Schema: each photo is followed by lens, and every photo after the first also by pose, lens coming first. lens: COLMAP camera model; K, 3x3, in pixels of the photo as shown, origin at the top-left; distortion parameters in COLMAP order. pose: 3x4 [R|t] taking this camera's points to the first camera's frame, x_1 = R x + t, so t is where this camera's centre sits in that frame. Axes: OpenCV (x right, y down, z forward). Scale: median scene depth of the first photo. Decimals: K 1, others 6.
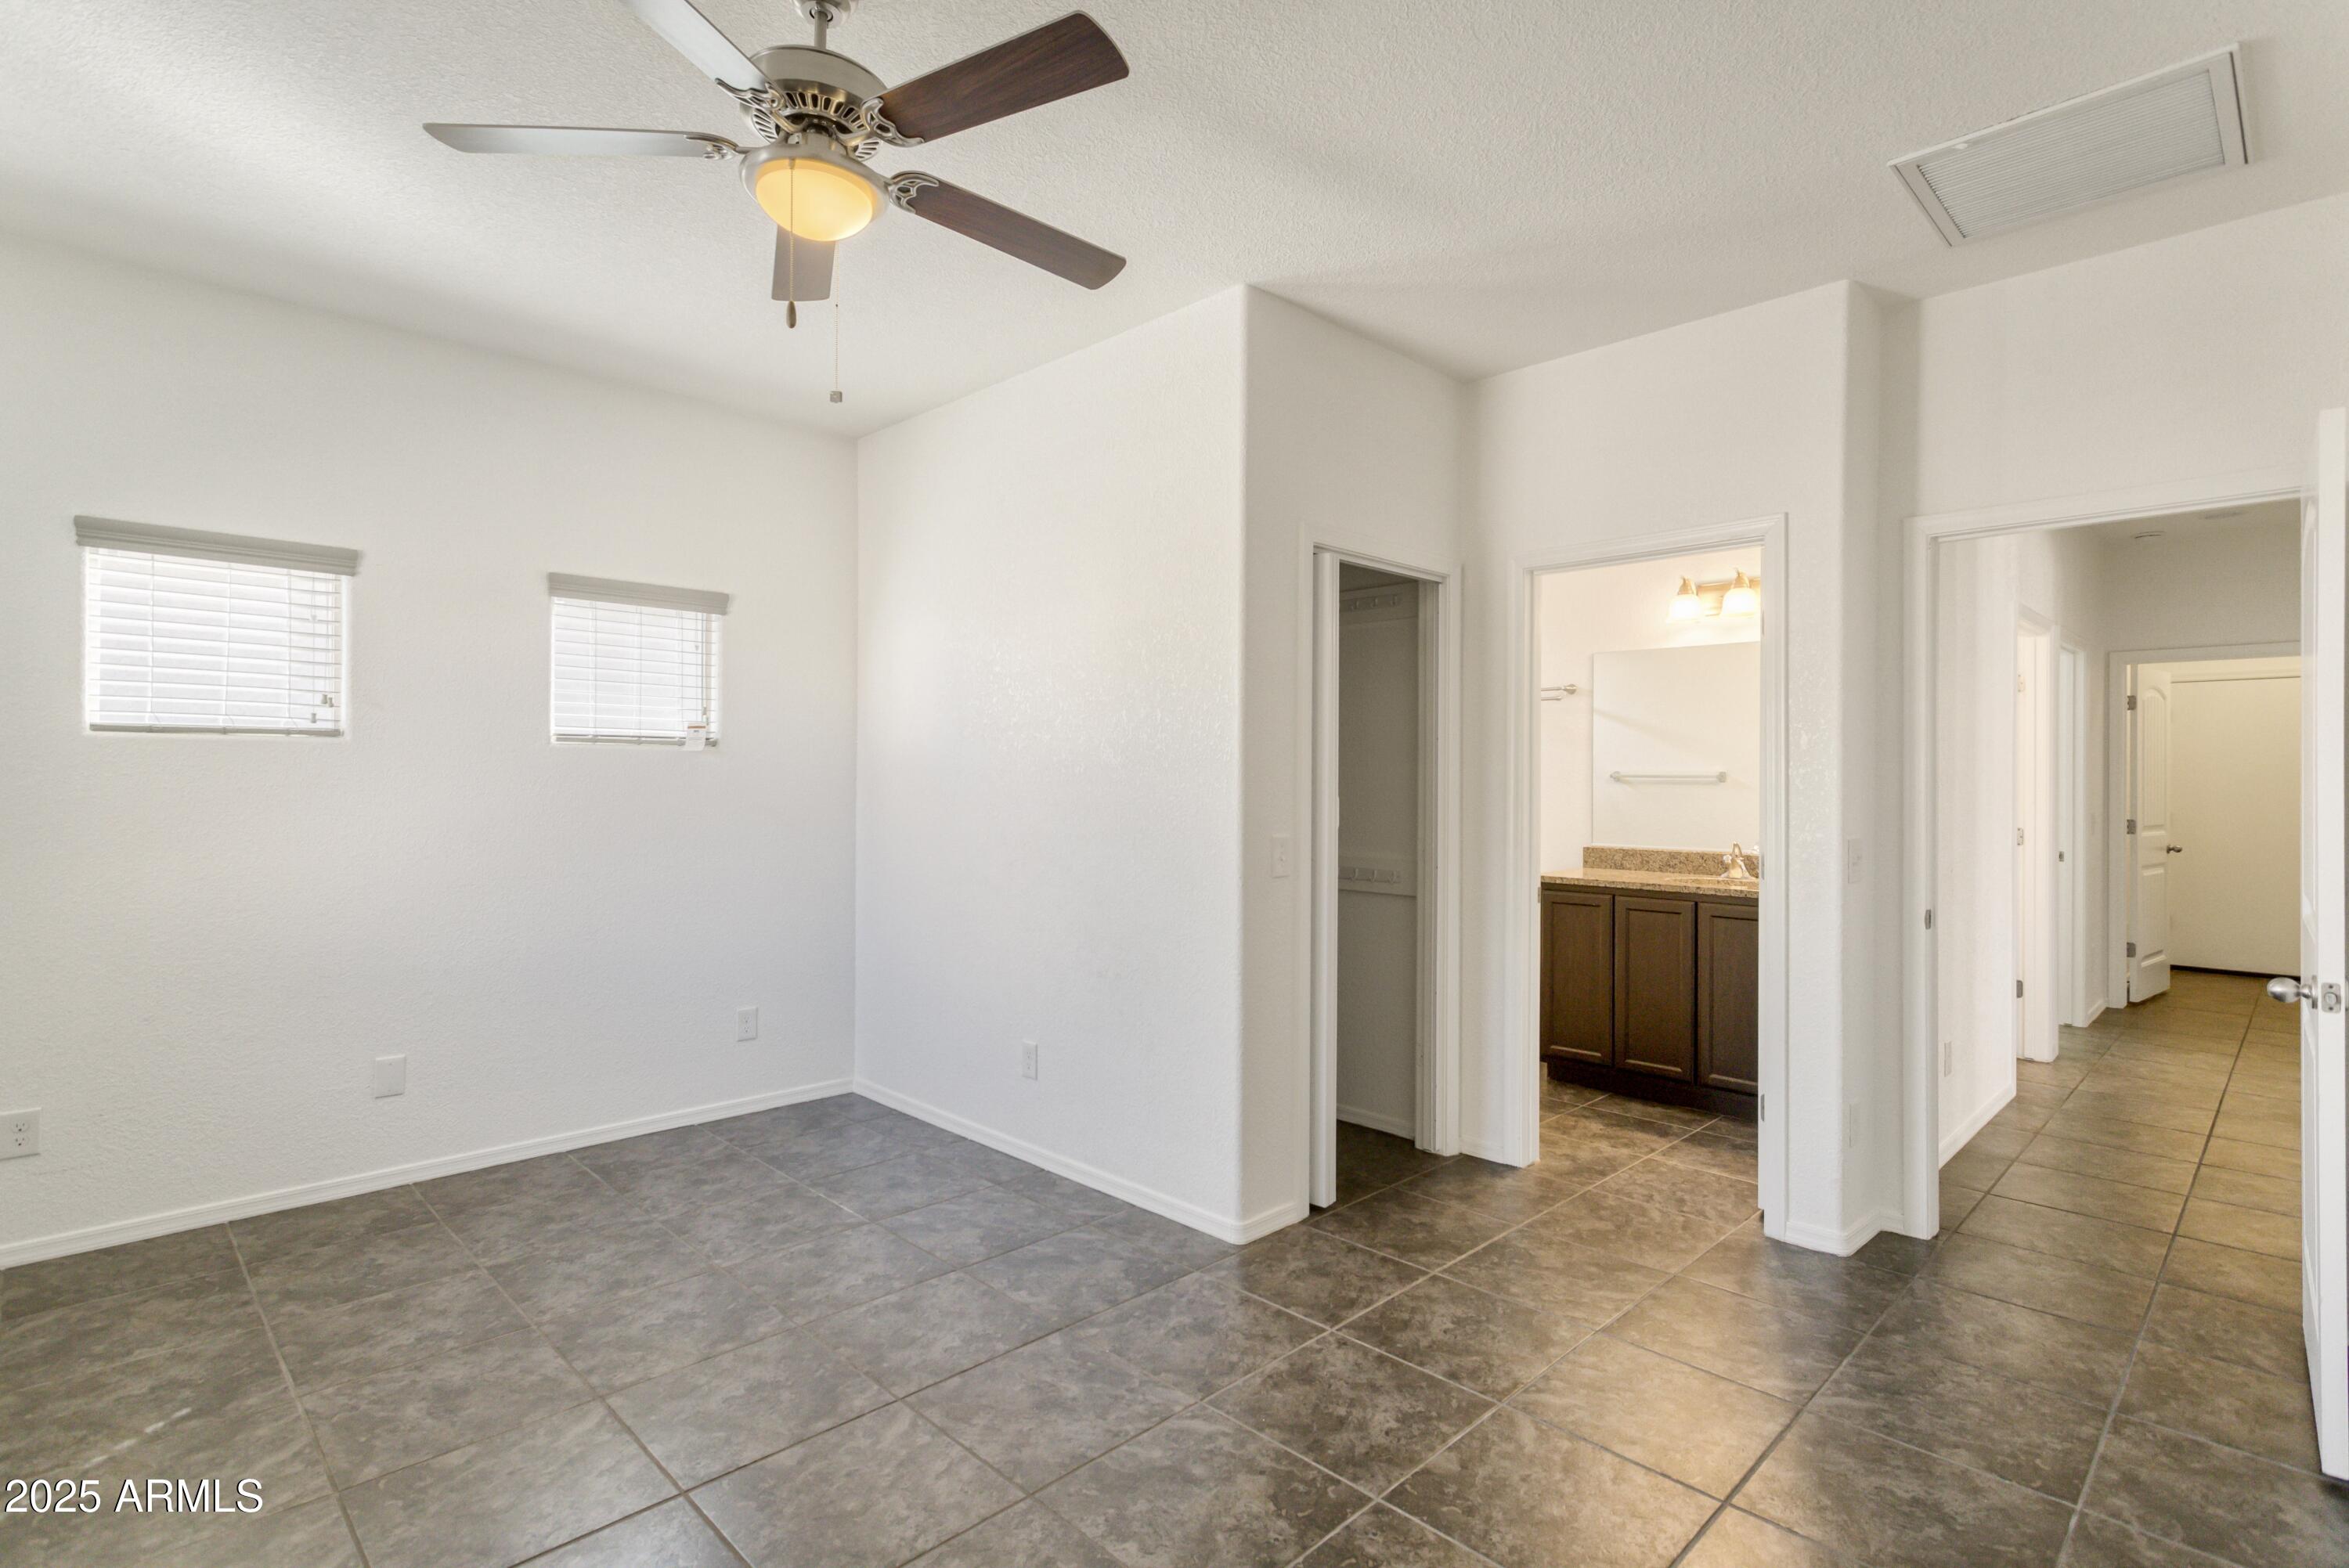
lens RADIAL K [[1133.5, 0, 1182.4], [0, 1133.5, 781.7], [0, 0, 1]] dist [0.010797, -0.001103]
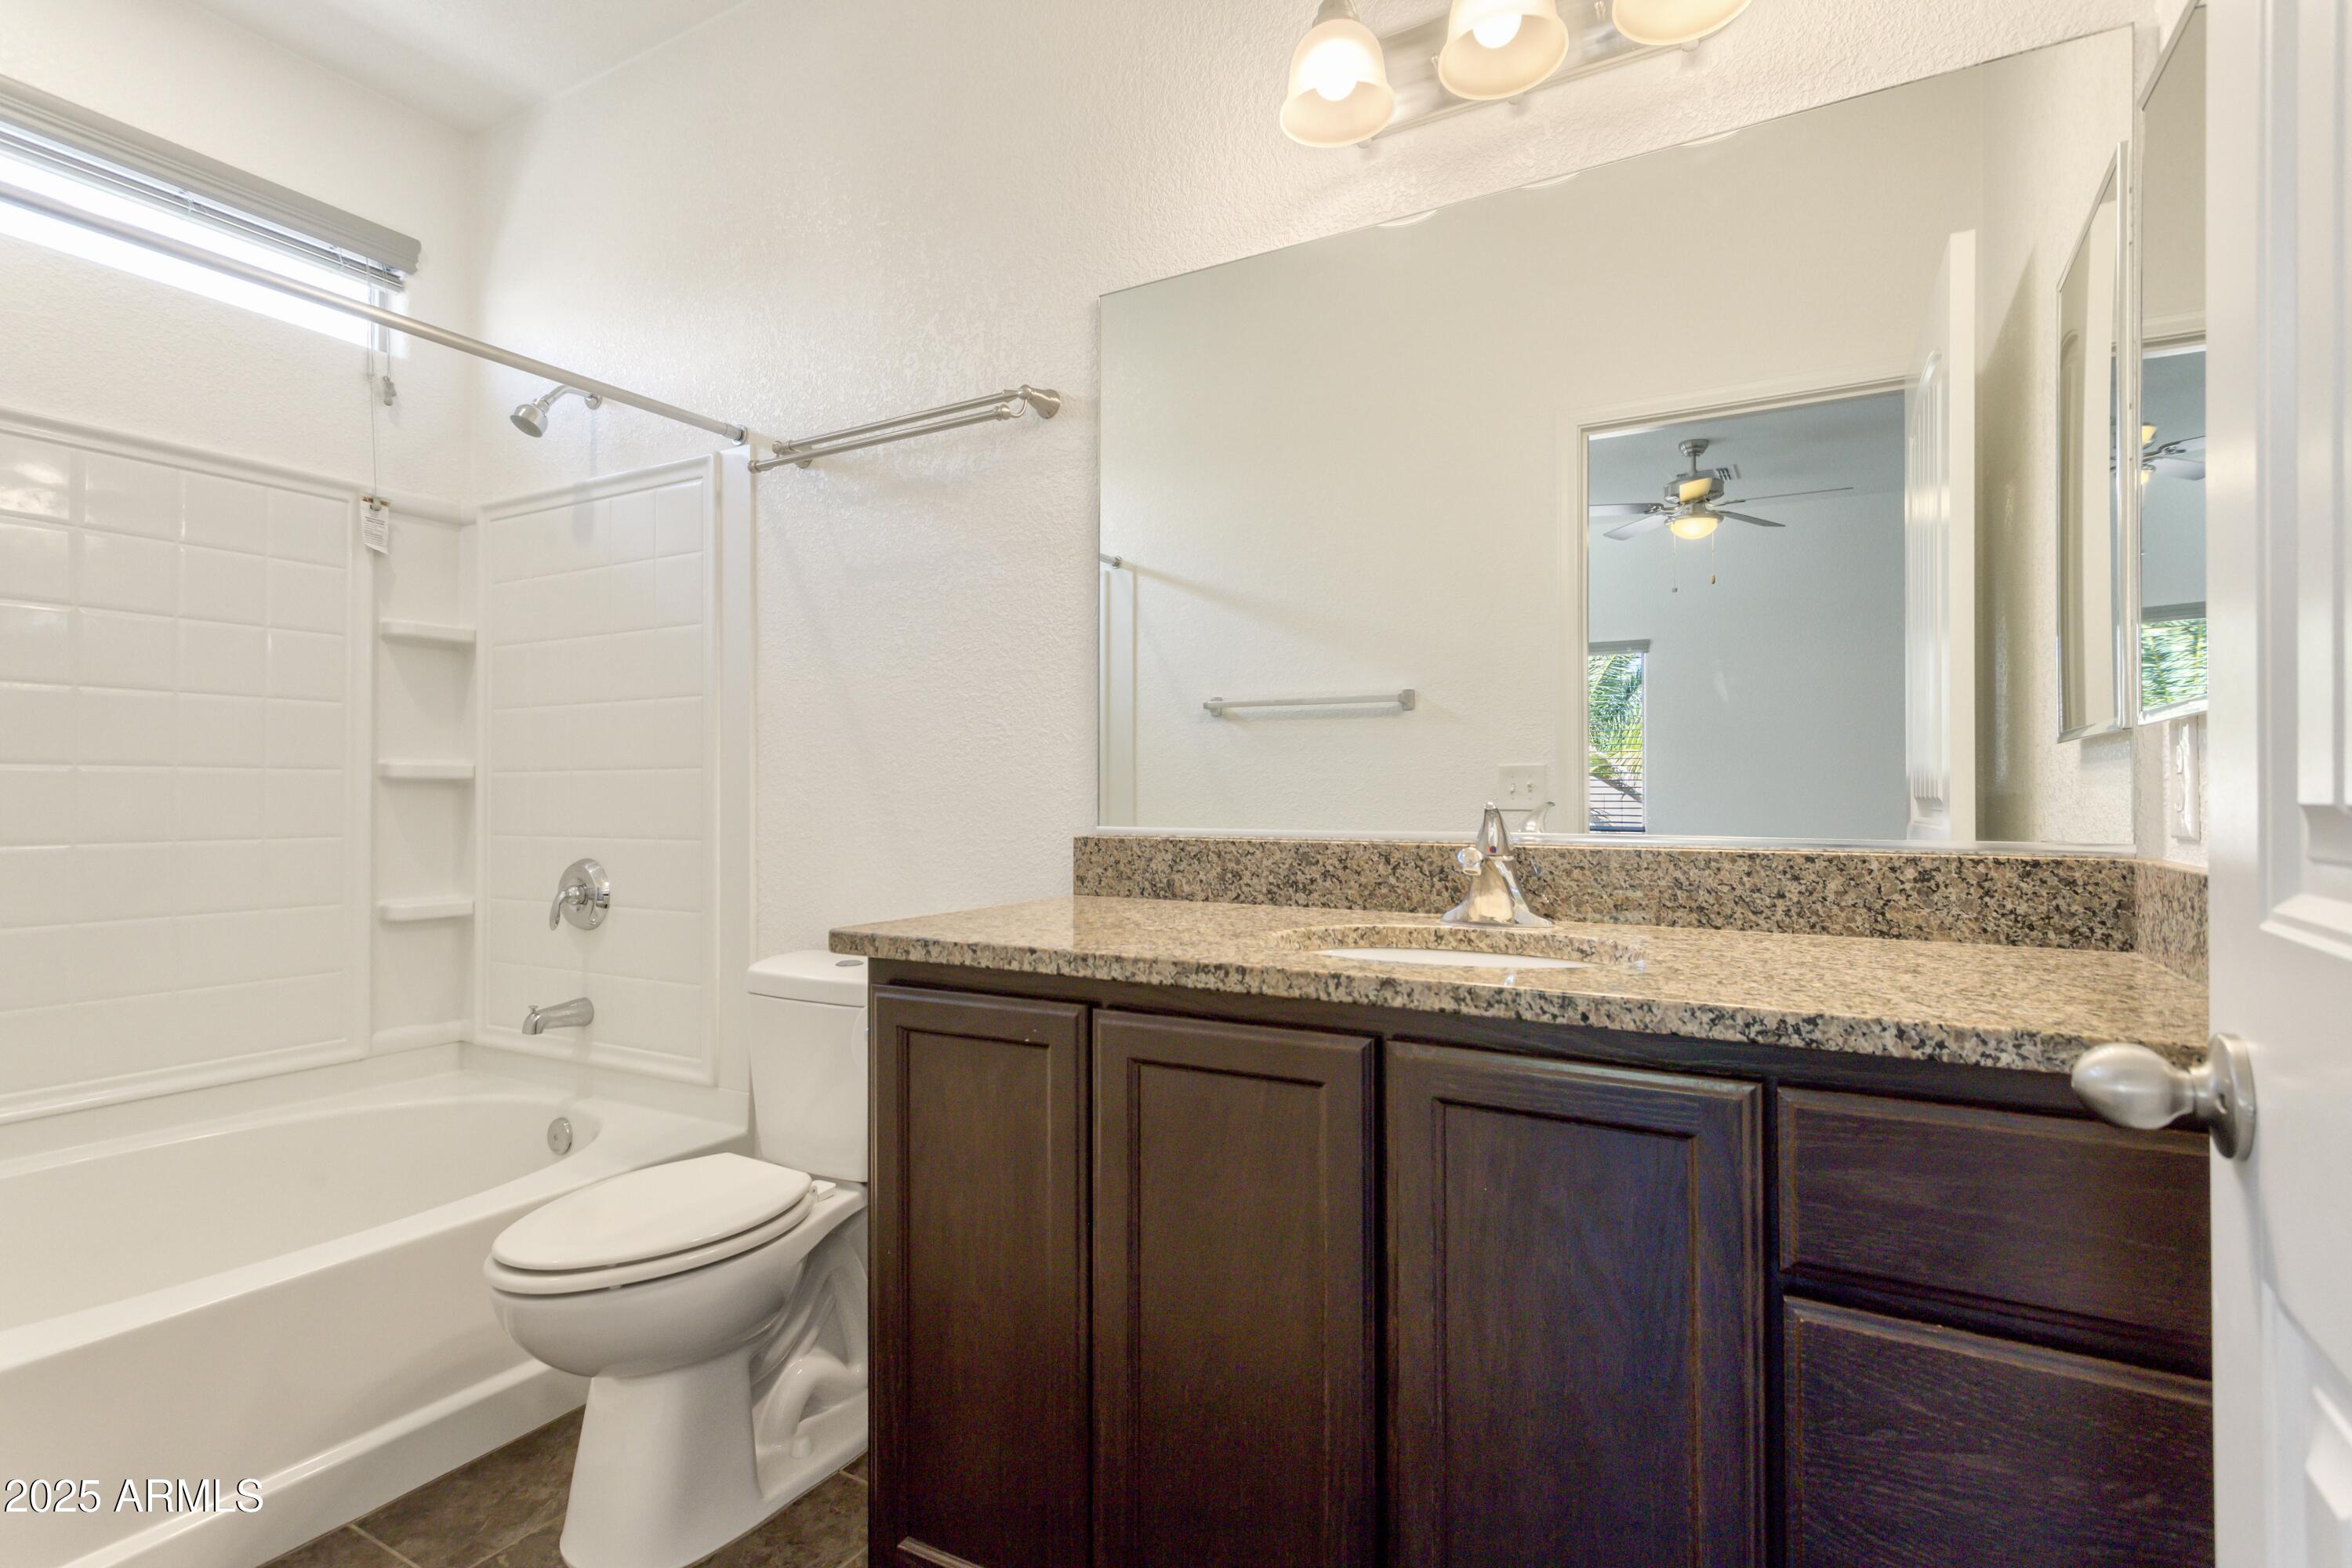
lens RADIAL K [[1135.0, 0, 1172.8], [0, 1135.0, 791.3], [0, 0, 1]] dist [0.010797, -0.001103]
pose [[0.964485, -0.003083, 0.264120, 0.296554], [0.004680, 0.999974, -0.005418, 0.046498], [-0.264097, 0.006461, 0.964475, 0.665562]]
